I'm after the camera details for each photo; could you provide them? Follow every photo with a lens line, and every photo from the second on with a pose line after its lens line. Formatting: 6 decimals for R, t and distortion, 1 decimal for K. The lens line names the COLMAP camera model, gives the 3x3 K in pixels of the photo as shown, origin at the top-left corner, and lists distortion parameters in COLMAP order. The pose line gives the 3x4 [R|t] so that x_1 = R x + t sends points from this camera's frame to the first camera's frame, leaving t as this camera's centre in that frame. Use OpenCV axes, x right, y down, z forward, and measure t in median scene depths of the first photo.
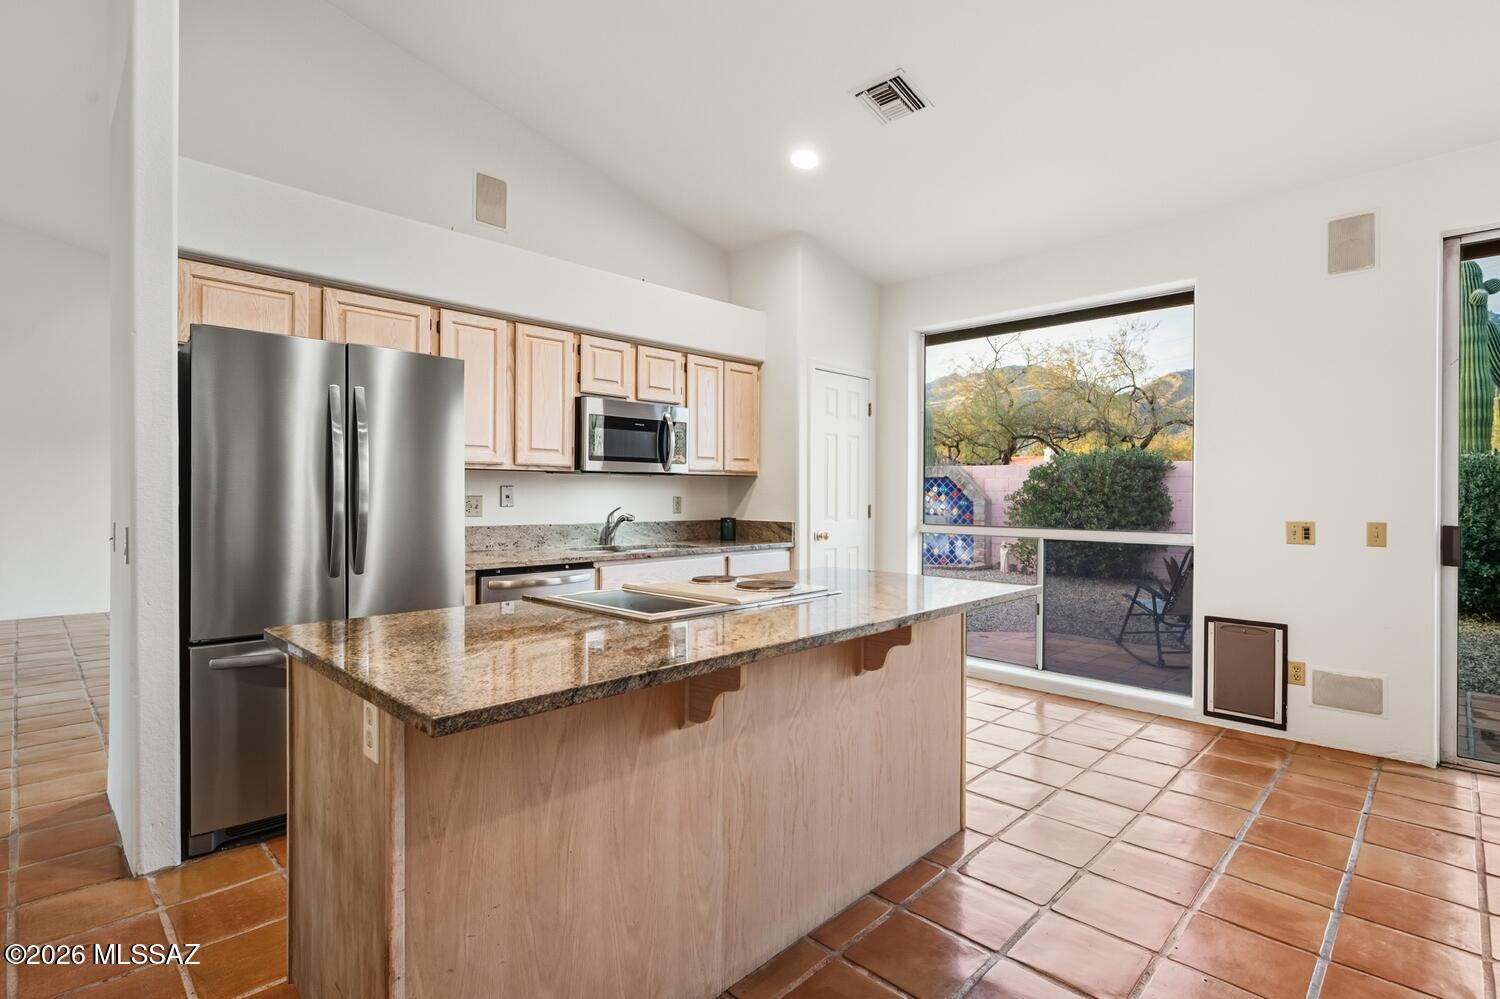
lens RADIAL K [[724.9, 0, 743.0], [0, 724.9, 497.5], [0, 0, 1]] dist [-0.003082, 0.002492]
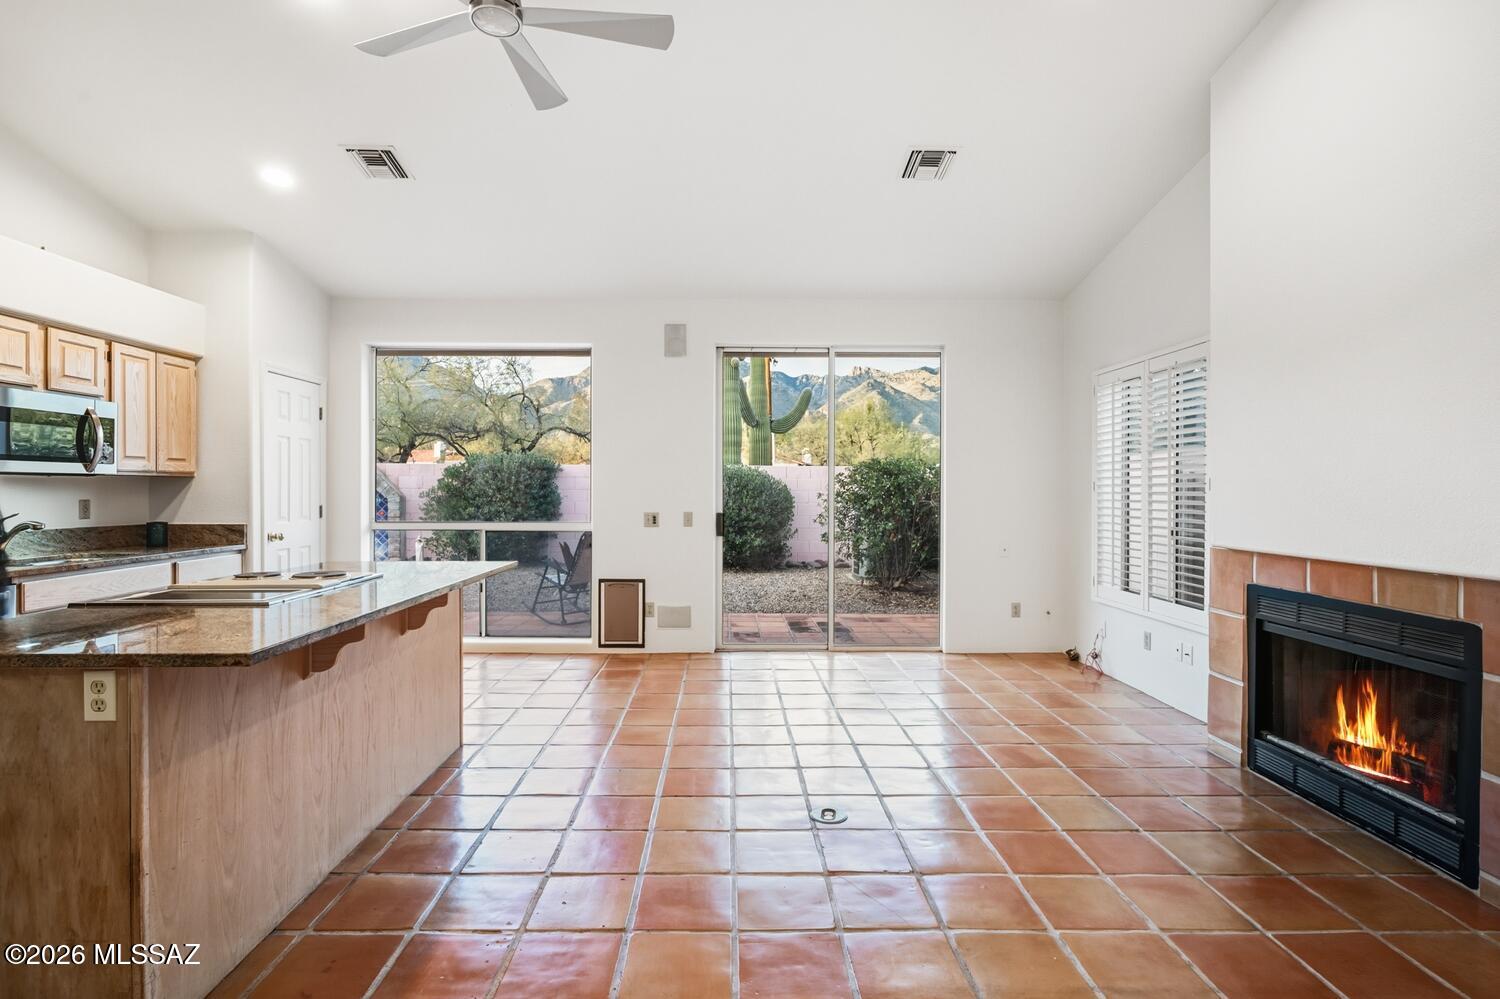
lens RADIAL K [[724.9, 0, 746.0], [0, 724.9, 494.9], [0, 0, 1]] dist [-0.003082, 0.002492]
pose [[0.693577, -0.005824, 0.720359, -0.186227], [0.002600, 0.999981, 0.005582, -0.010843], [-0.720377, -0.001999, 0.693579, -0.200675]]
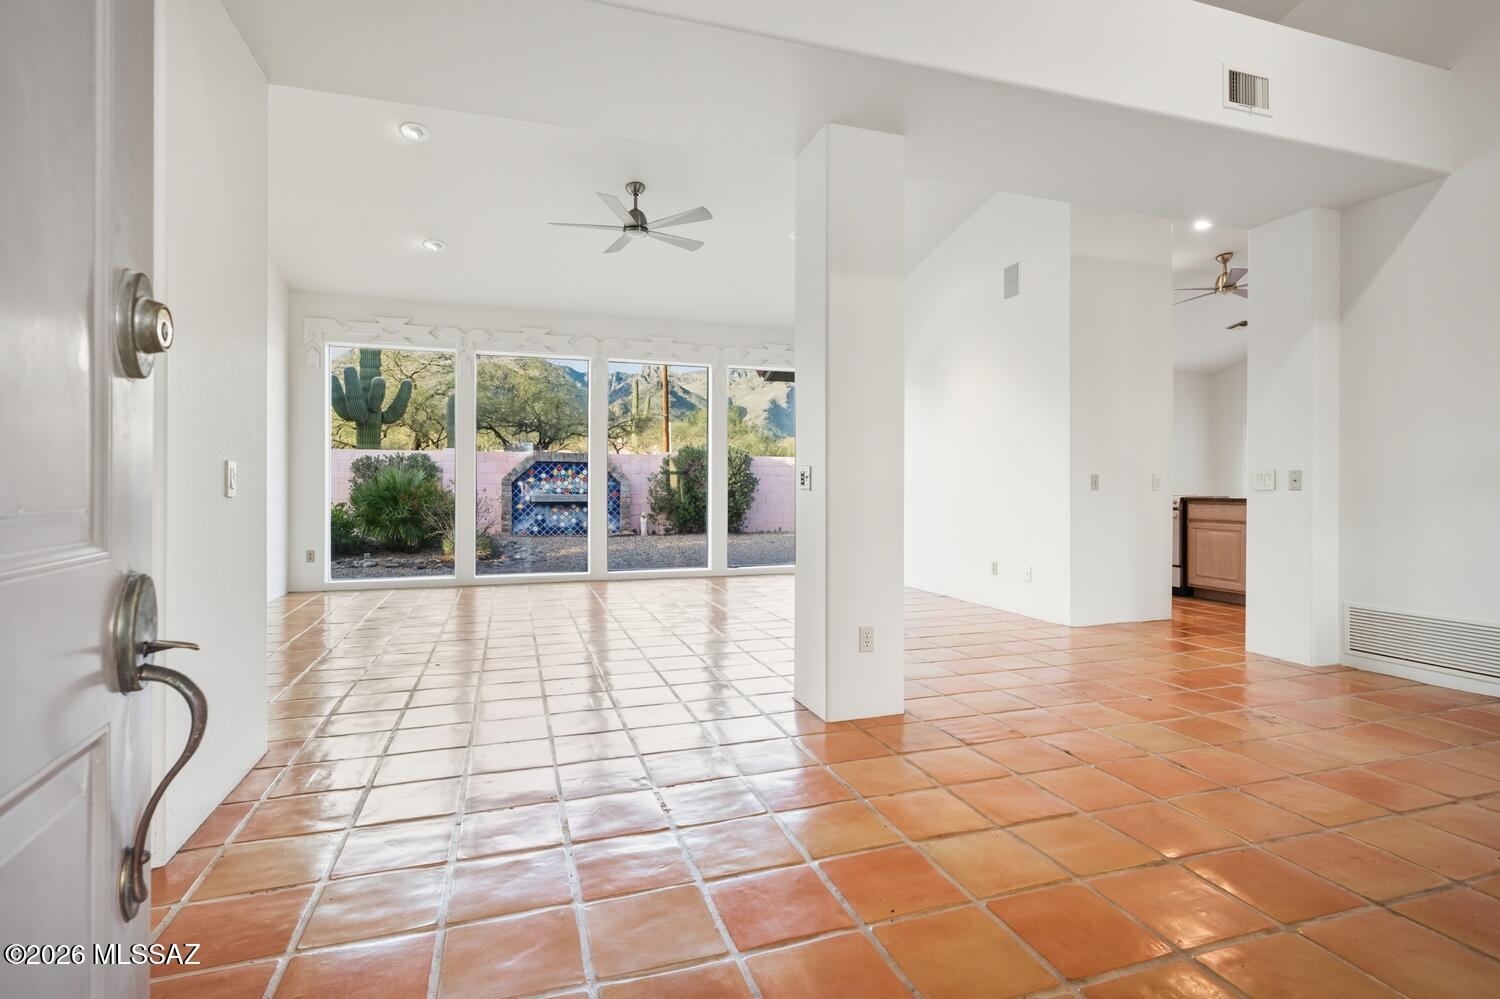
lens RADIAL K [[724.9, 0, 744.4], [0, 724.9, 492.2], [0, 0, 1]] dist [-0.003082, 0.002492]
pose [[0.446855, -0.003581, 0.894599, -1.944762], [-0.004013, 0.999974, 0.006008, 0.038477], [-0.894598, -0.006275, 0.446829, 0.674104]]
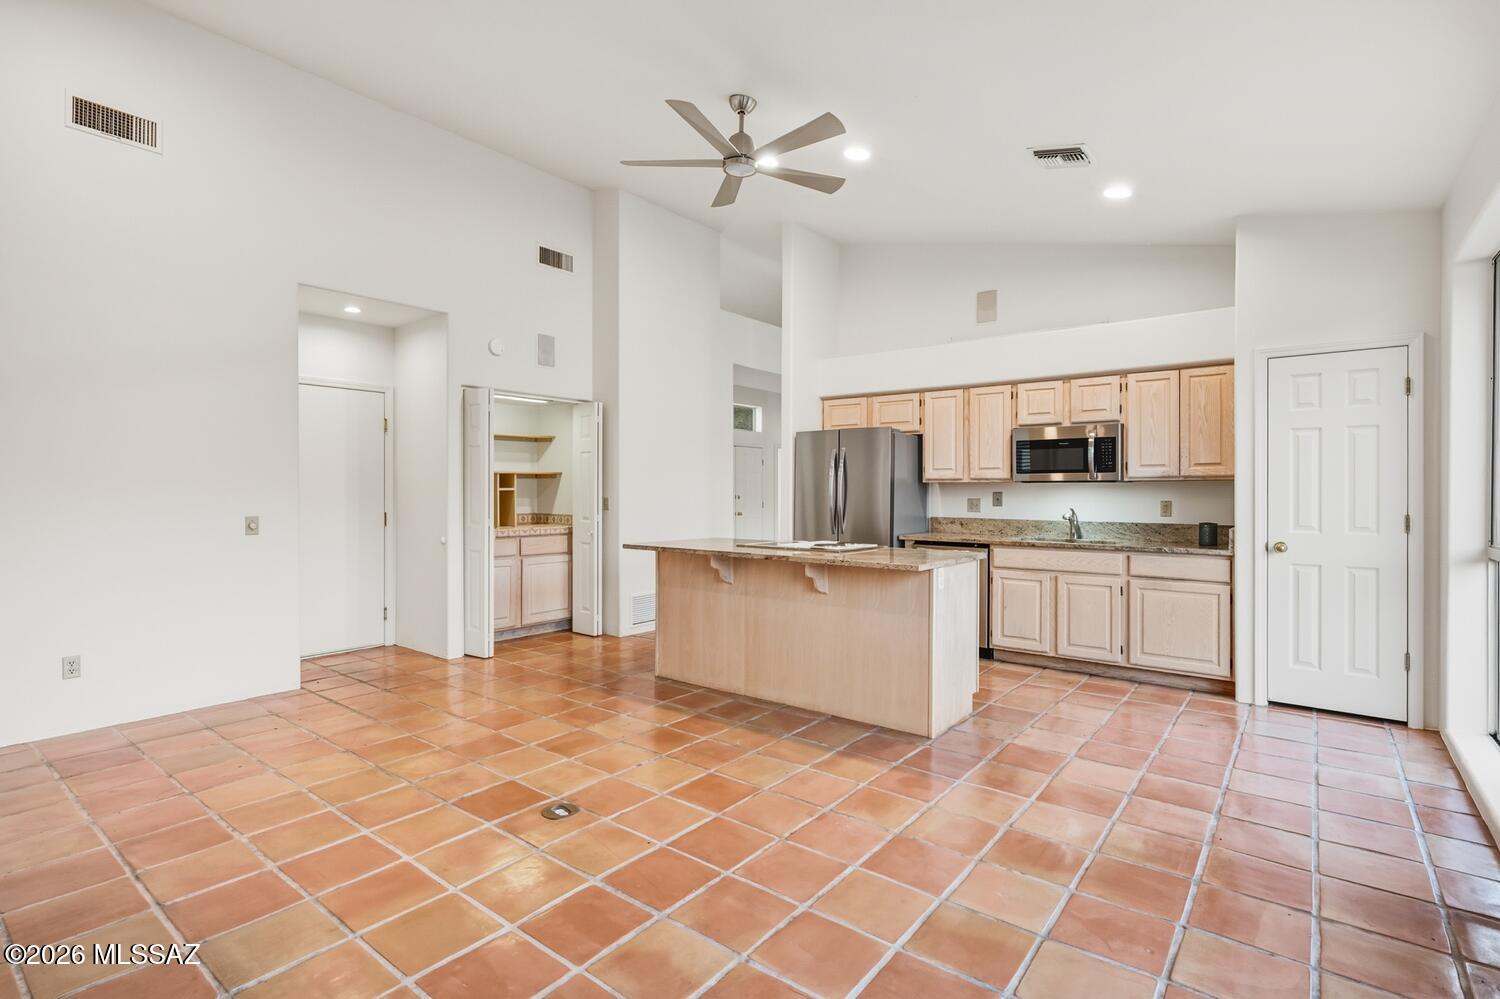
lens RADIAL K [[724.9, 0, 741.5], [0, 724.9, 494.3], [0, 0, 1]] dist [-0.003082, 0.002492]
pose [[0.098790, 0.002330, -0.995106, 1.025726], [-0.005758, 0.999982, 0.001770, -0.010197], [0.995092, 0.005555, 0.098802, 0.302410]]
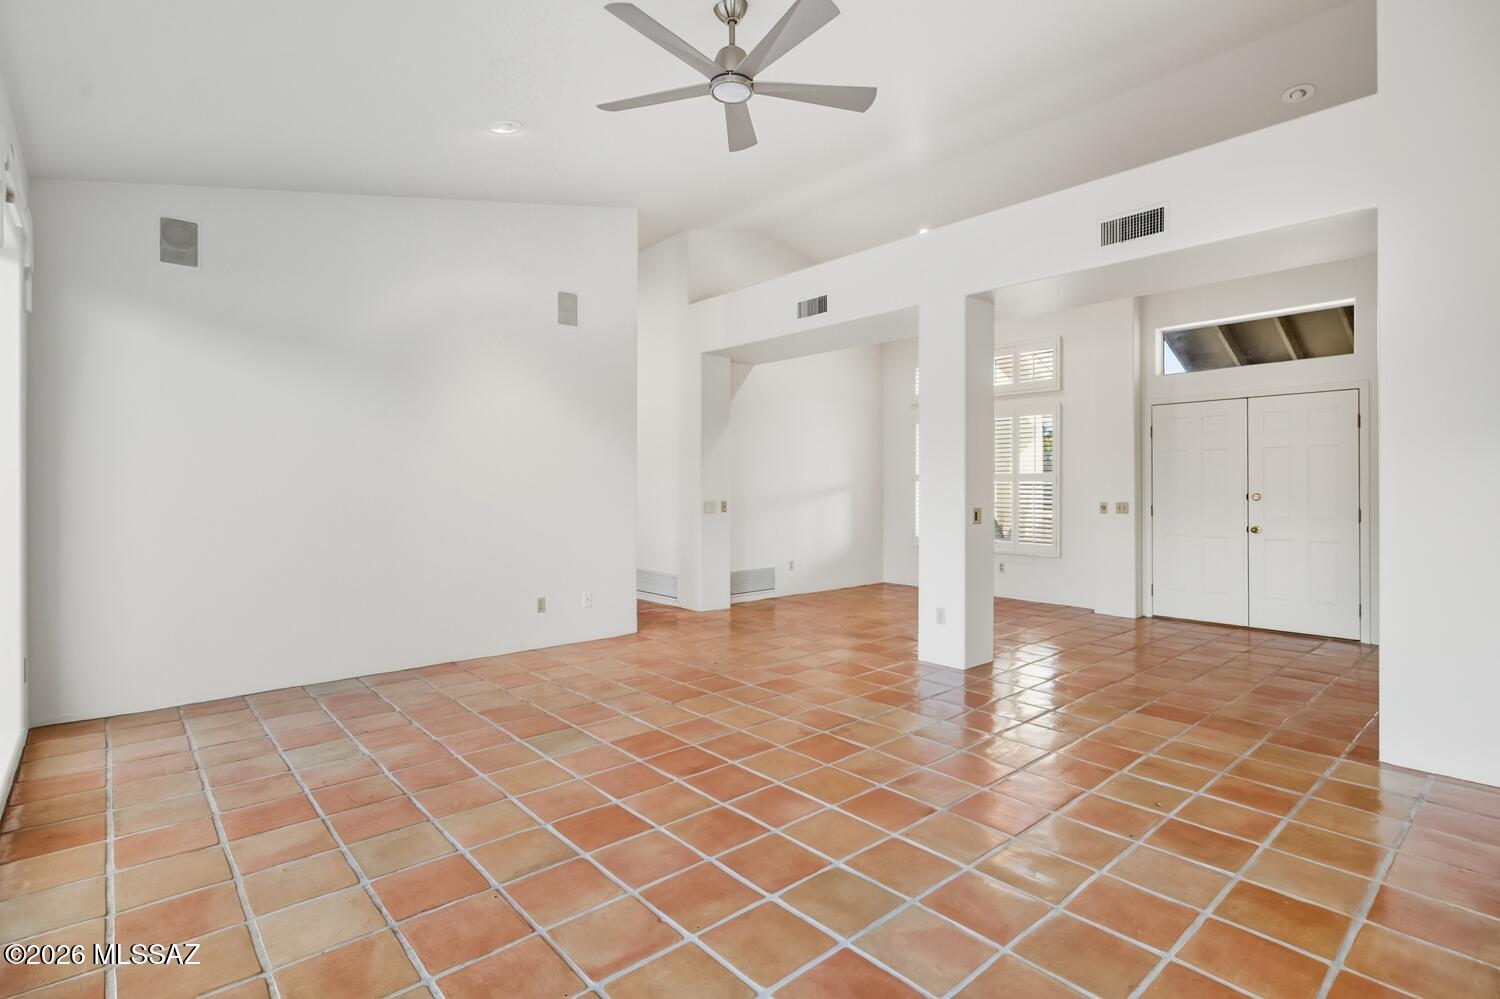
lens RADIAL K [[724.9, 0, 748.5], [0, 724.9, 489.5], [0, 0, 1]] dist [-0.003082, 0.002492]
pose [[-0.997886, -0.000349, 0.064994, -0.950365], [0.000019, 0.999984, 0.005656, -0.022919], [-0.064995, 0.005645, -0.997870, 2.123084]]
